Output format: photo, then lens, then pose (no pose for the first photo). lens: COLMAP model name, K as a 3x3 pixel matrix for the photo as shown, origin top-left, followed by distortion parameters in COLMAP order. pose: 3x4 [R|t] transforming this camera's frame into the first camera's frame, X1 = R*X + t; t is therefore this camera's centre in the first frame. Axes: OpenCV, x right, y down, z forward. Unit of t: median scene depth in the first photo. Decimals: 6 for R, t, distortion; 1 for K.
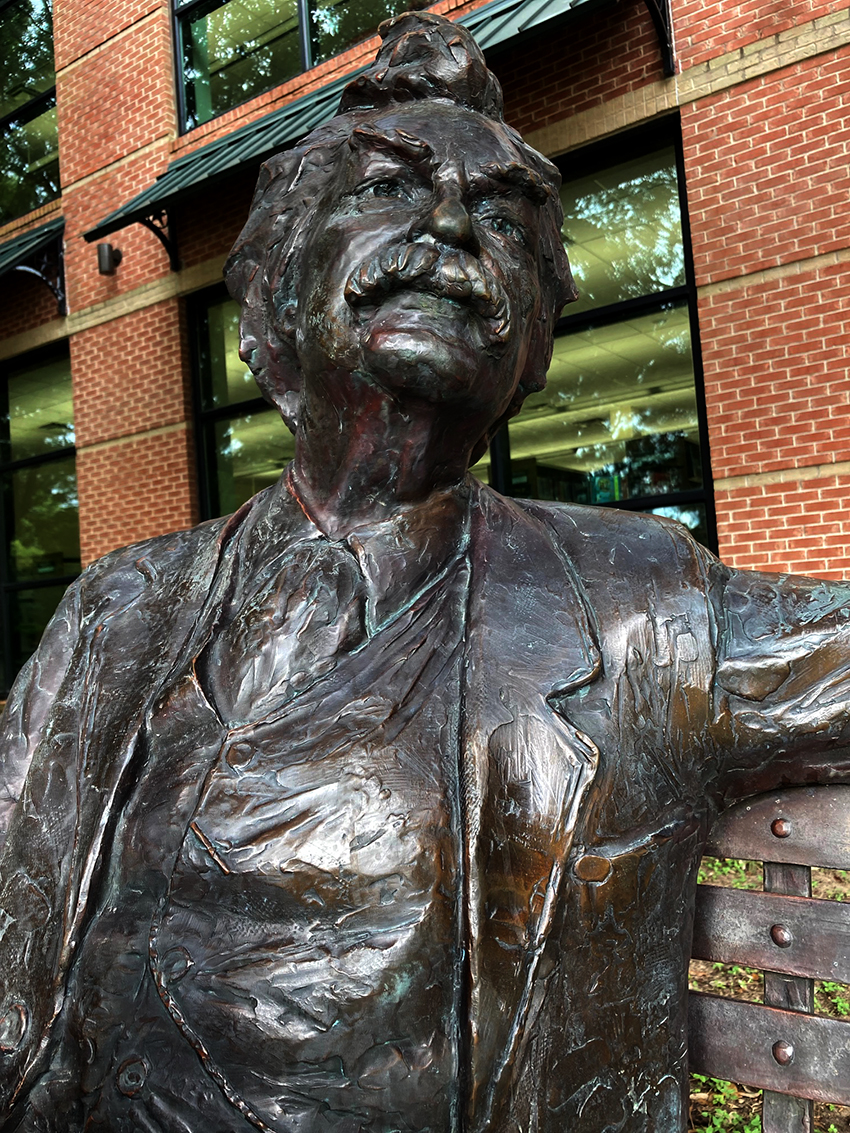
lens RADIAL K [[933.4, 0, 425.1], [0, 933.4, 571.1], [0, 0, 1]] dist [0.033626, -0.047882]
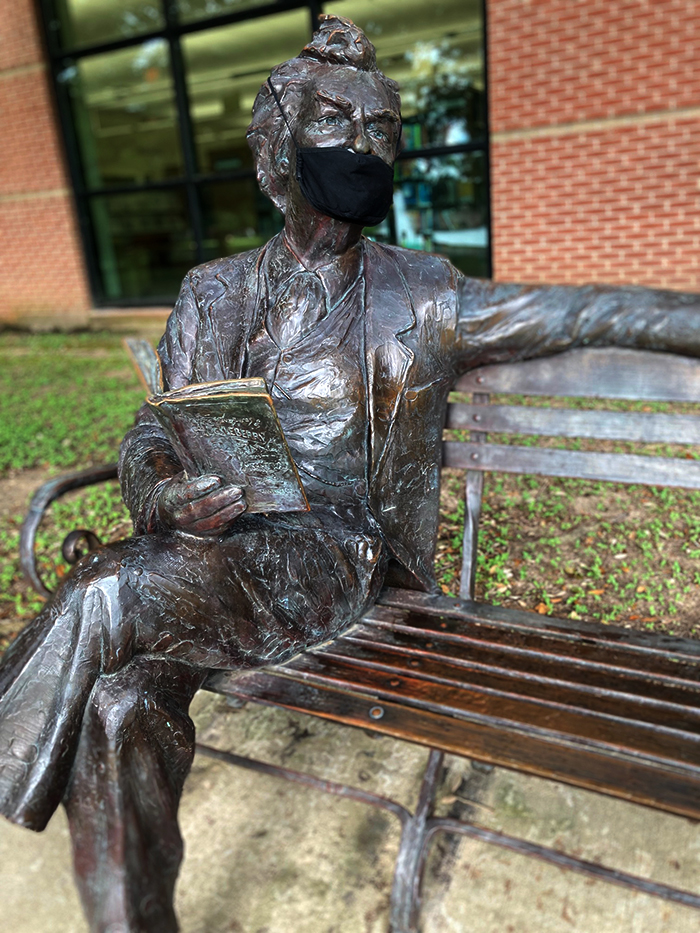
lens RADIAL K [[768.7, 0, 355.7], [0, 768.7, 470.0], [0, 0, 1]] dist [0.033626, -0.047882]
pose [[0.991363, -0.045134, 0.123139, -0.260975], [0.000511, 0.940239, 0.340514, -0.241336], [-0.131149, -0.337510, 0.932141, -1.126851]]
